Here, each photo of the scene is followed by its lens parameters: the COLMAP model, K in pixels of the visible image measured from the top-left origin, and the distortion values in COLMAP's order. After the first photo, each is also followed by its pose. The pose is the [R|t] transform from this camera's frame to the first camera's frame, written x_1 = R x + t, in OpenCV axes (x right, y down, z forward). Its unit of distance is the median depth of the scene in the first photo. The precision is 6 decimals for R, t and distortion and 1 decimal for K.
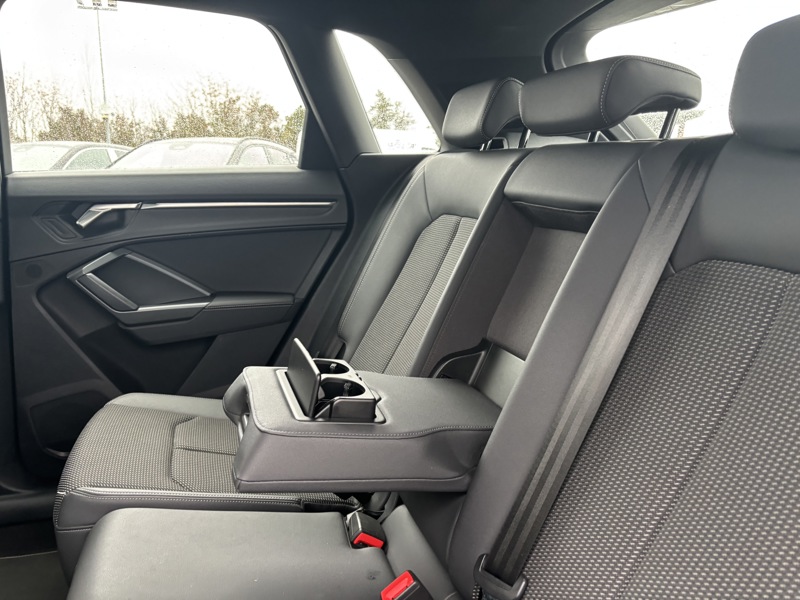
lens RADIAL K [[613.2, 0, 391.8], [0, 613.2, 303.5], [0, 0, 1]] dist [0.049209, -0.071194]
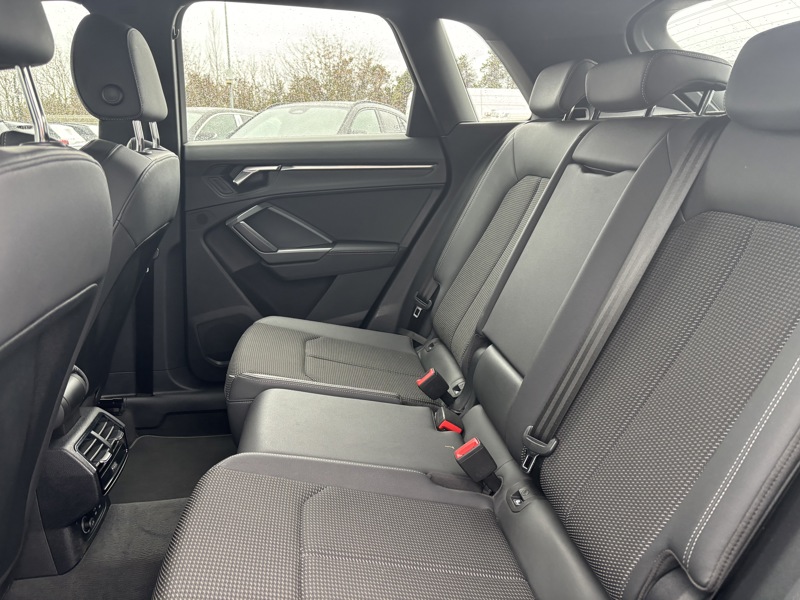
lens RADIAL K [[613.2, 0, 391.8], [0, 613.2, 303.5], [0, 0, 1]] dist [0.049209, -0.071194]
pose [[0.985279, 0.039763, -0.166267, 0.032140], [-0.029577, 0.997556, 0.063300, 0.029422], [0.168378, -0.057451, 0.984047, -0.200700]]
